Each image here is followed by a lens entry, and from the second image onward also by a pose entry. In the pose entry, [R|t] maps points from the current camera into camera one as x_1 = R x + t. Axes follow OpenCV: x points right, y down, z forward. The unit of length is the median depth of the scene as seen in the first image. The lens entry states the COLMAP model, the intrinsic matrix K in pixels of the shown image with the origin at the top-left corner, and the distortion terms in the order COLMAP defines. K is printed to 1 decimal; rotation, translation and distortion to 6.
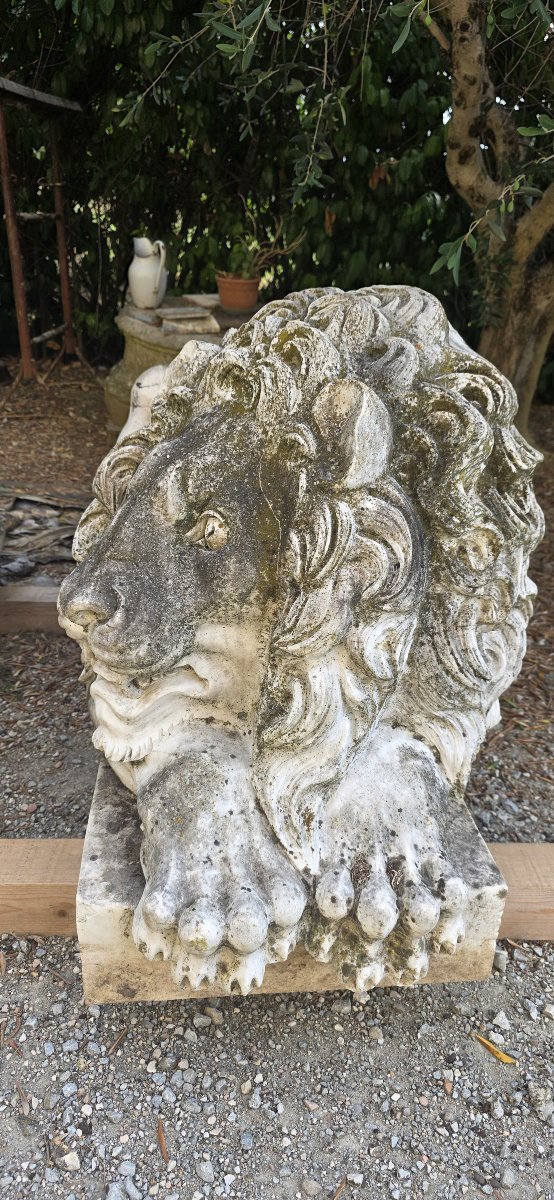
lens RADIAL K [[857.9, 0, 241.4], [0, 857.9, 552.7], [0, 0, 1]] dist [0.062909, -0.093388]
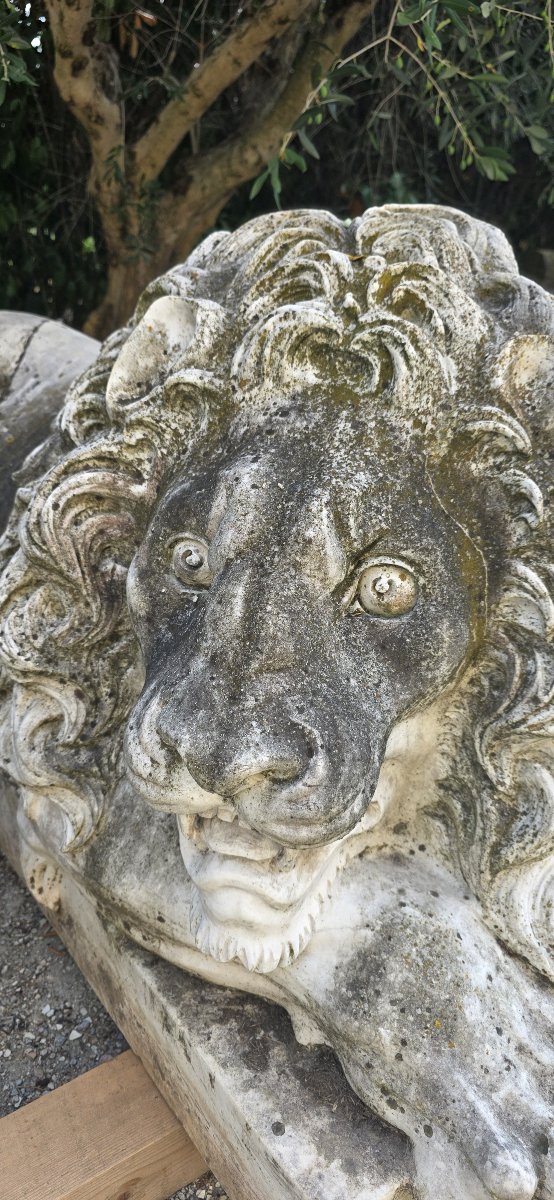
lens RADIAL K [[857.9, 0, 241.4], [0, 857.9, 552.7], [0, 0, 1]] dist [0.062909, -0.093388]
pose [[0.836998, -0.215526, 0.502974, -0.445018], [0.183883, 0.976497, 0.112432, -0.143597], [-0.515385, -0.001617, 0.856958, 0.494782]]
